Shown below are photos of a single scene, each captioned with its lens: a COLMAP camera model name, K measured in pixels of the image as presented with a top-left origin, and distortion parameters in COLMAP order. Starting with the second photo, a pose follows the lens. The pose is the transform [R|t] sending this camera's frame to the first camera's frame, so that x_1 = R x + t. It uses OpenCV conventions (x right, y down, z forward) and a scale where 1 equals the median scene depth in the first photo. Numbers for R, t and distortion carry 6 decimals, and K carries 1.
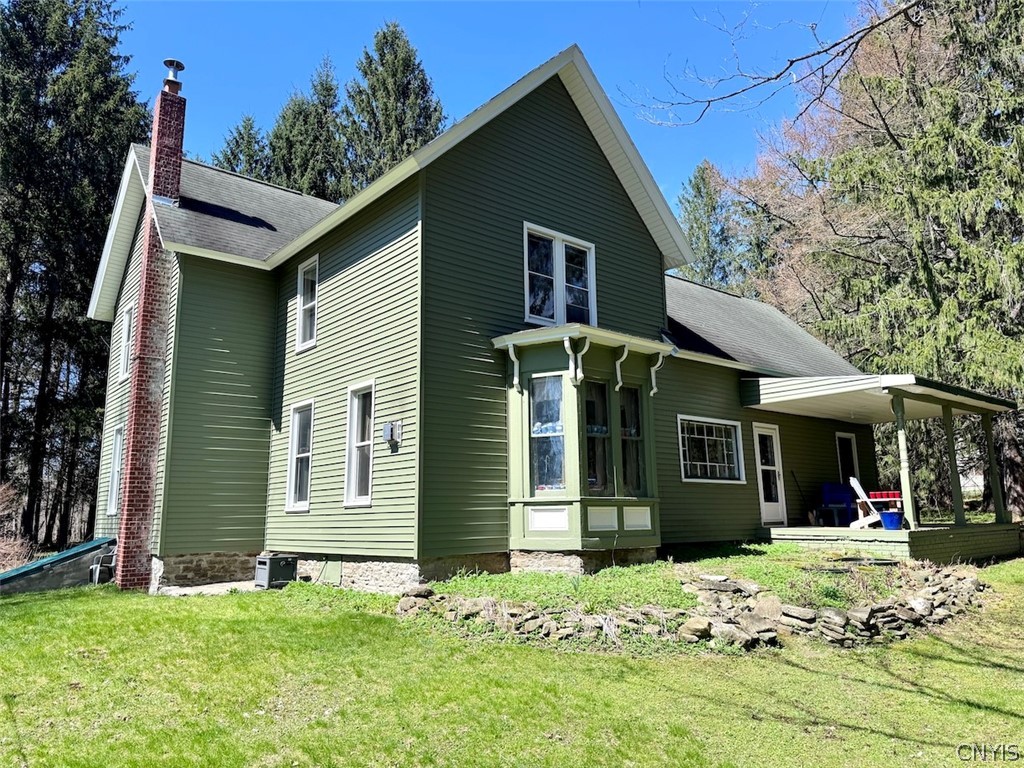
lens RADIAL K [[730.9, 0, 512.0], [0, 730.9, 384.0], [0, 0, 1]] dist [0.127339, -0.195221]
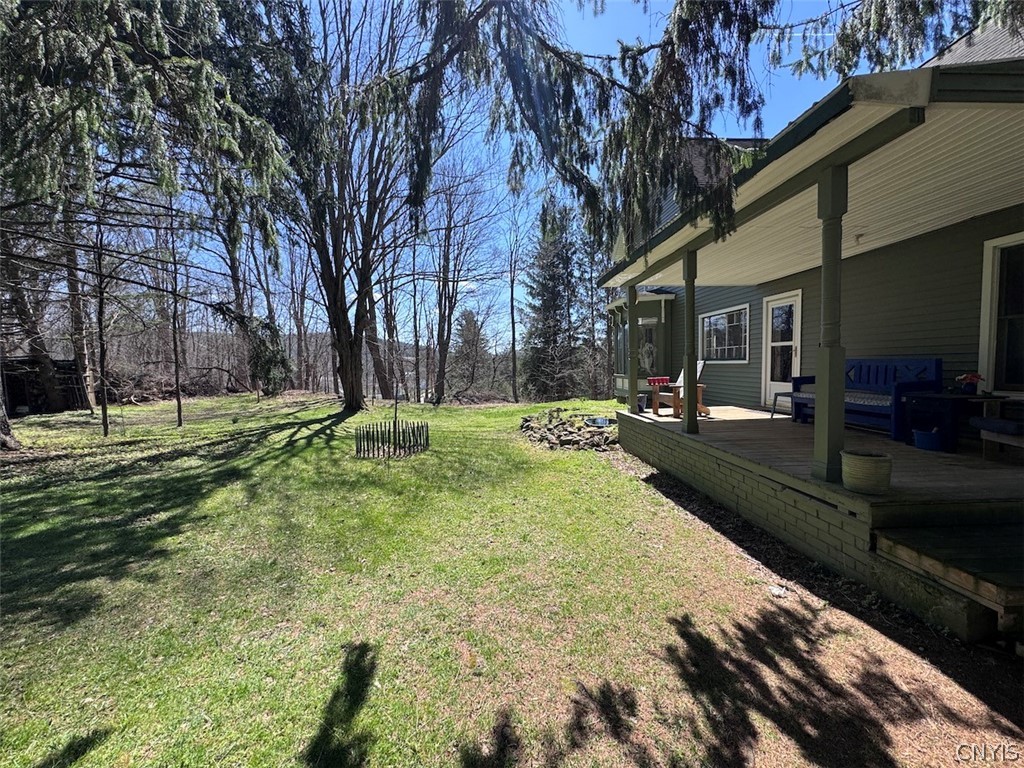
lens RADIAL K [[407.1, 0, 510.6], [0, 407.1, 382.0], [0, 0, 1]] dist [-0.001608, -0.000492]
pose [[-0.619338, 0.052298, -0.783381, 1.304245], [0.155564, 0.986171, -0.057151, 0.189403], [0.769558, -0.157261, -0.618909, 1.461134]]
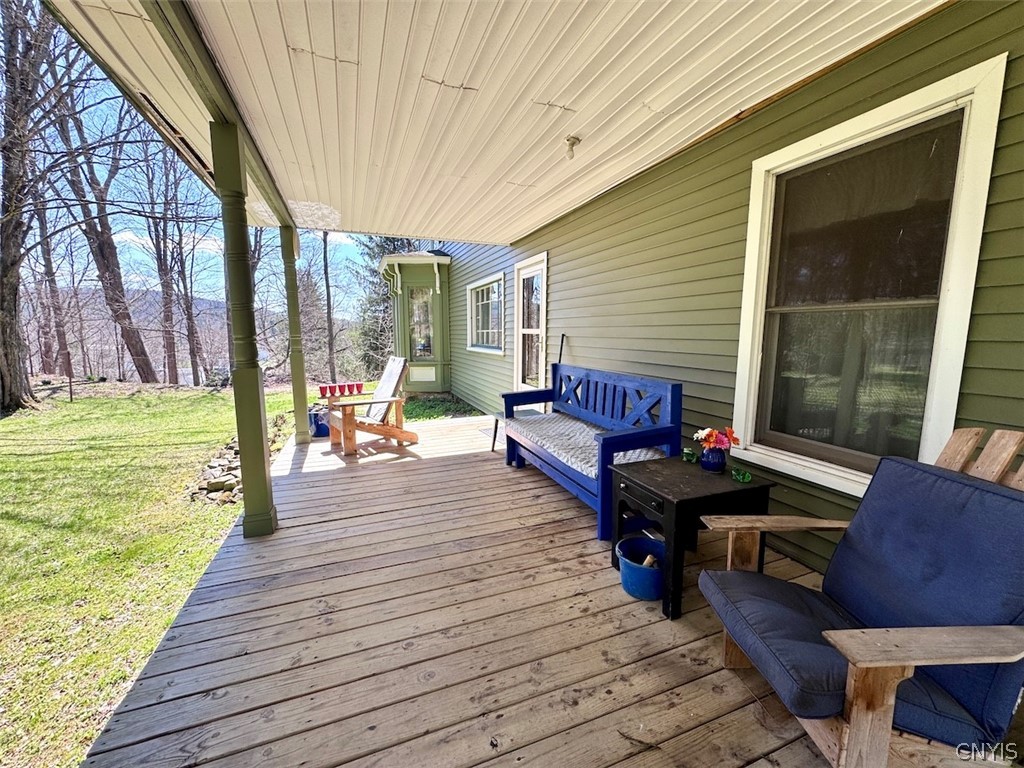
lens RADIAL K [[407.1, 0, 510.6], [0, 407.1, 382.0], [0, 0, 1]] dist [-0.001608, -0.000492]
pose [[-0.337953, 0.123562, -0.933017, 0.944571], [0.165925, 0.983639, 0.070165, 0.179112], [0.926421, -0.131098, -0.352926, 1.538391]]
